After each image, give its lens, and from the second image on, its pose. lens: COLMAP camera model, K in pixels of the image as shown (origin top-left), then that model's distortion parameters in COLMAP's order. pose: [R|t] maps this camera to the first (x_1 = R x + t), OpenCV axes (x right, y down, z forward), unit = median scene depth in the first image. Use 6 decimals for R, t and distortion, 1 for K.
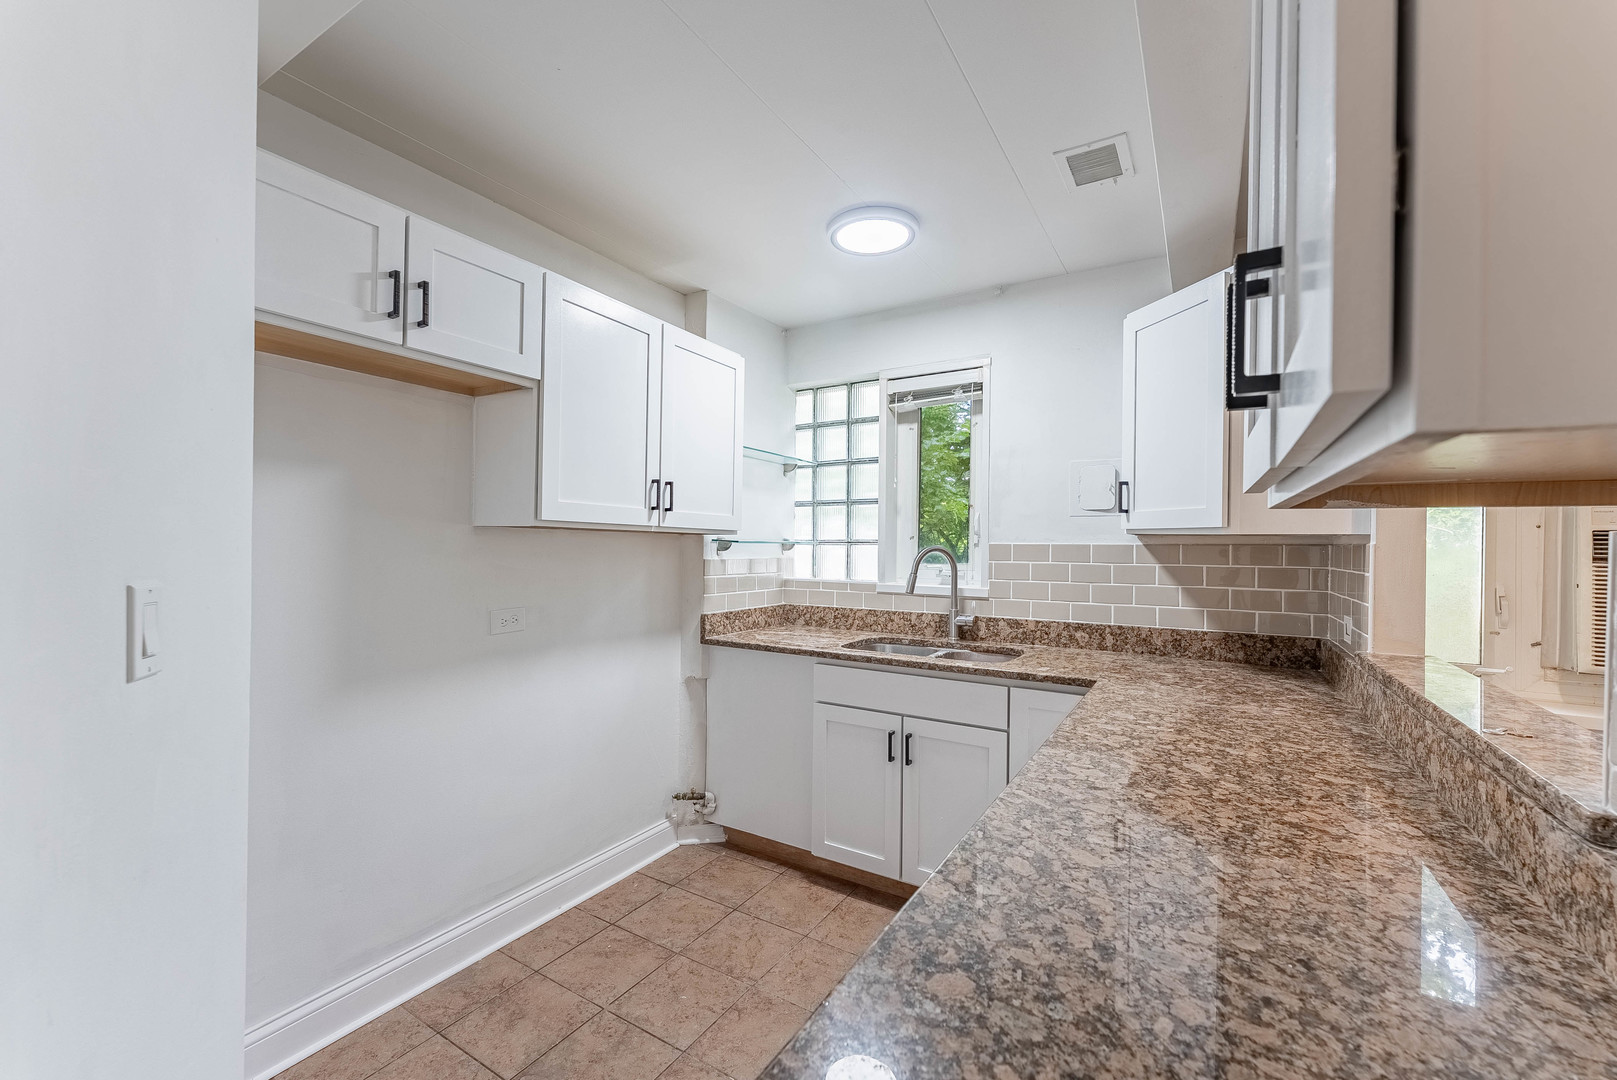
lens RADIAL K [[661.6, 0, 809.4], [0, 661.6, 544.5], [0, 0, 1]] dist [0.004993, -0.001209]
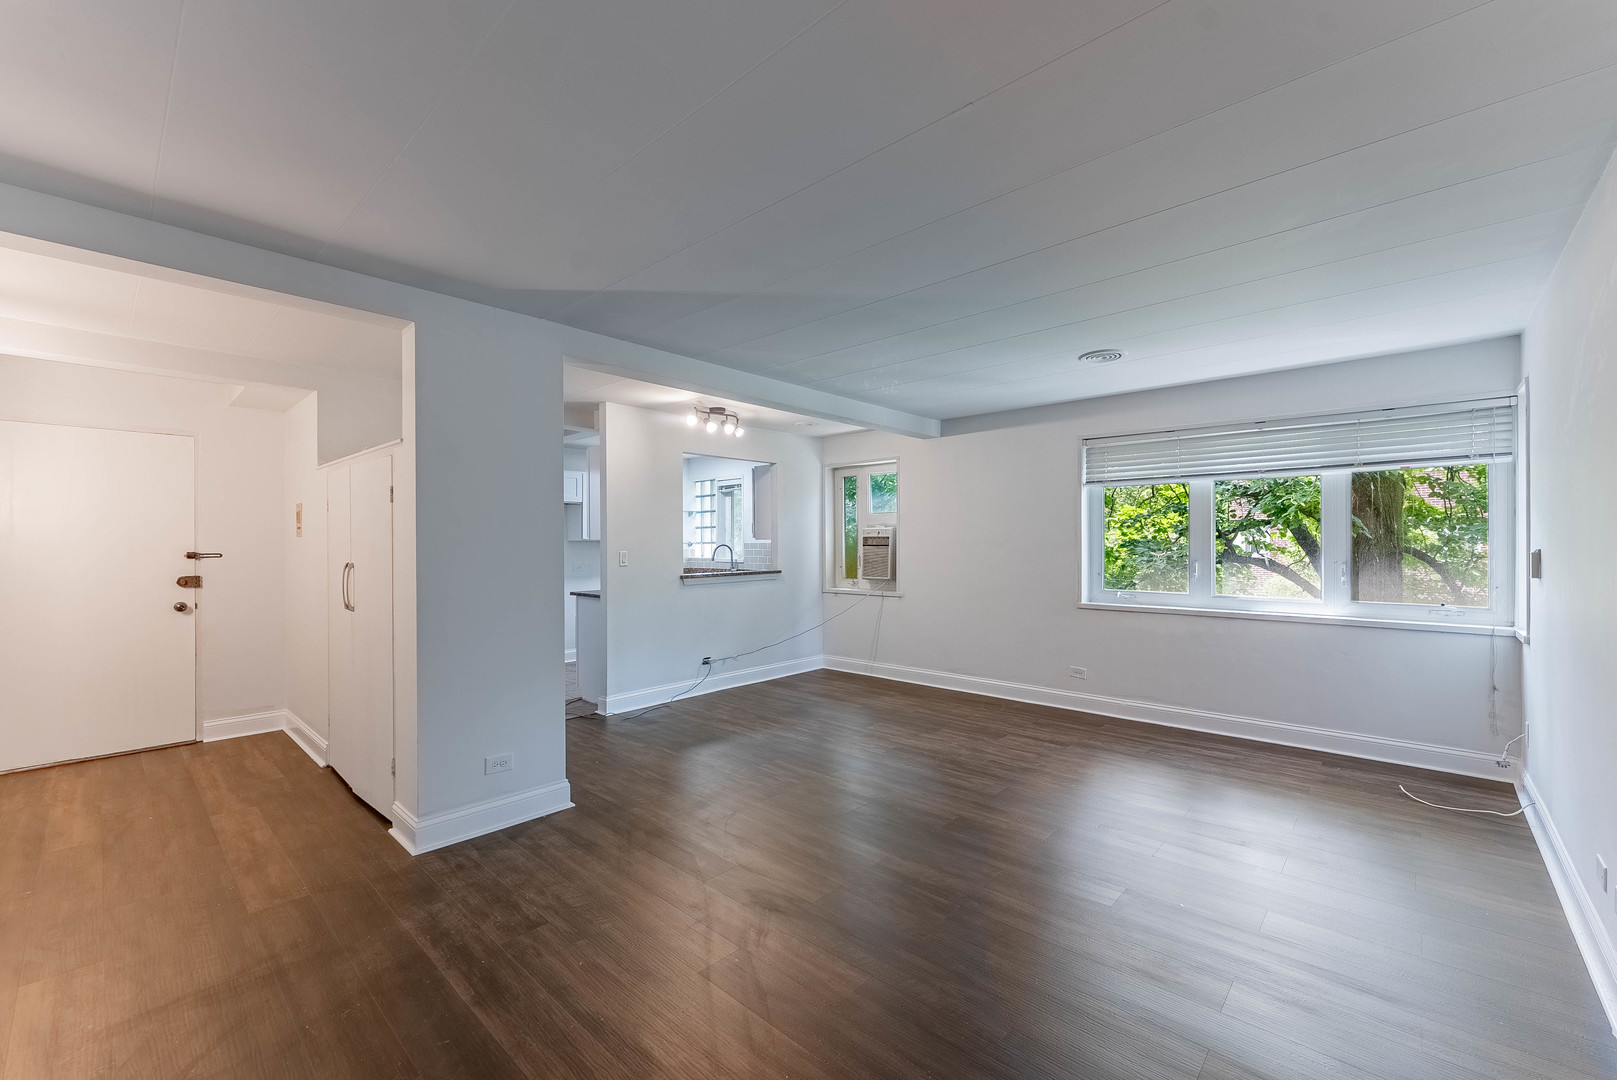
lens RADIAL K [[661.6, 0, 806.9], [0, 661.6, 541.6], [0, 0, 1]] dist [0.004993, -0.001209]
pose [[0.979700, -0.018058, -0.199655, 1.129801], [0.018072, 0.999835, -0.001754, 0.004591], [0.199654, -0.001890, 0.979865, -1.729698]]
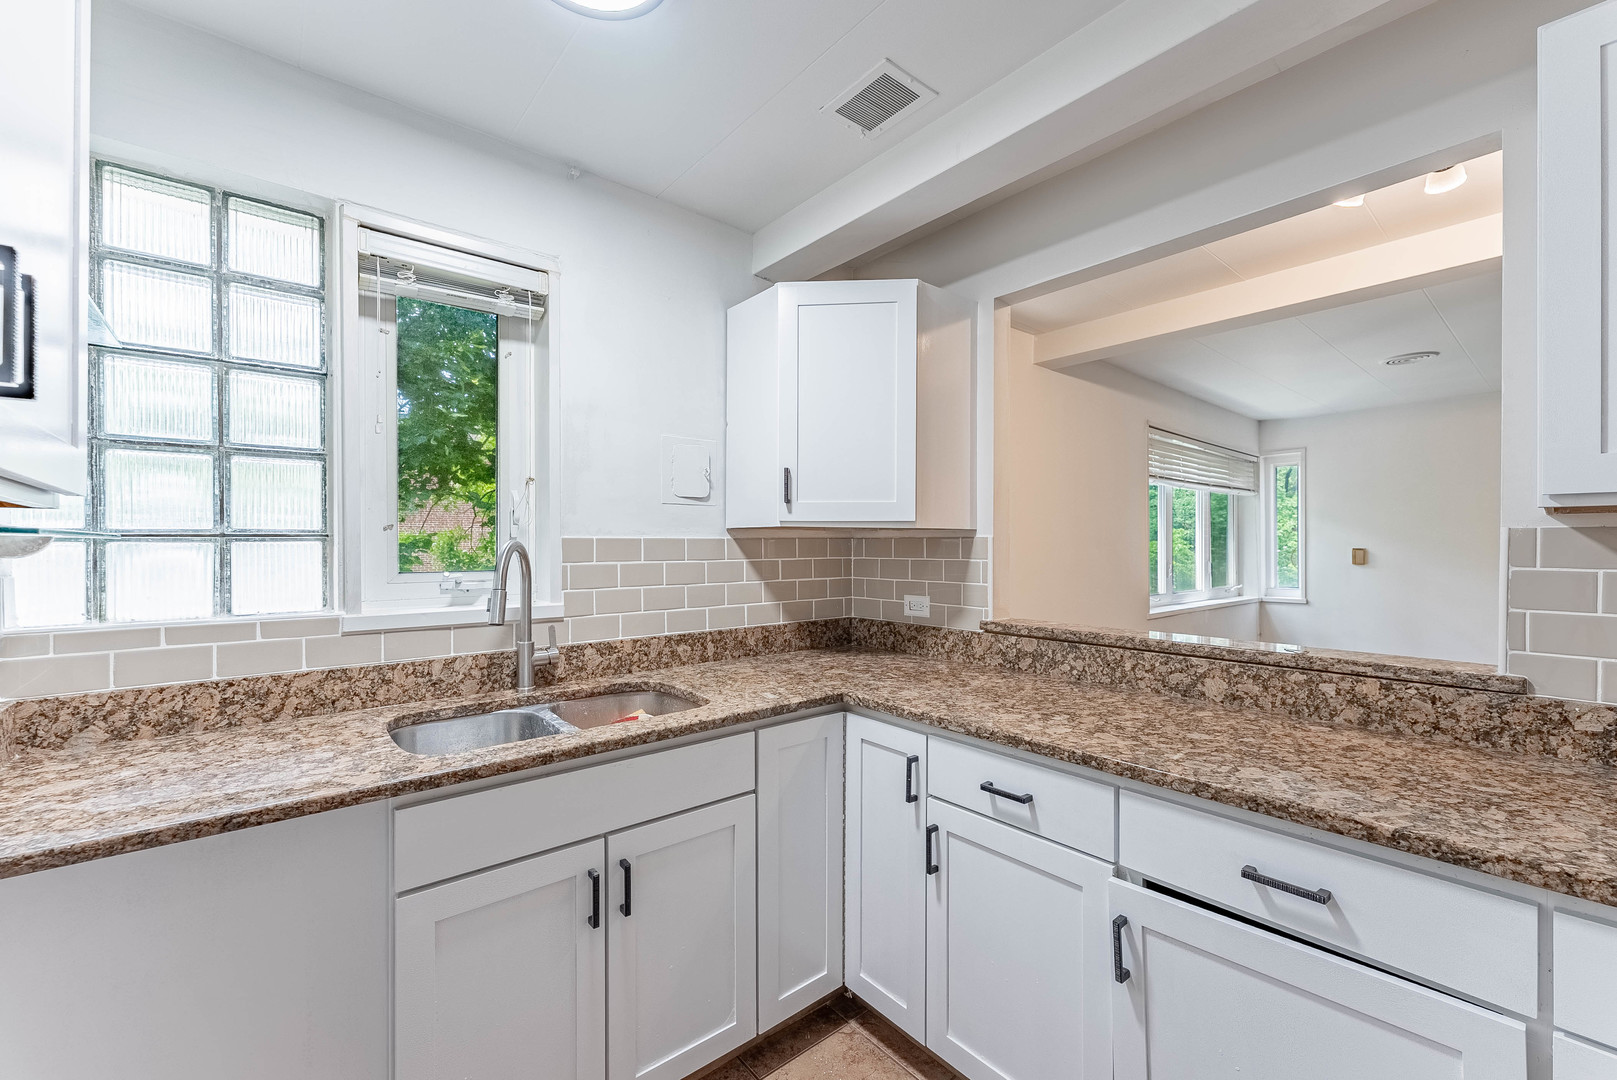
lens RADIAL K [[661.6, 0, 808.6], [0, 661.6, 541.2], [0, 0, 1]] dist [0.004993, -0.001209]
pose [[0.322390, -0.005761, 0.946589, -0.303718], [0.004709, 0.999979, 0.004483, 0.000616], [-0.946595, 0.003012, 0.322411, 0.566680]]
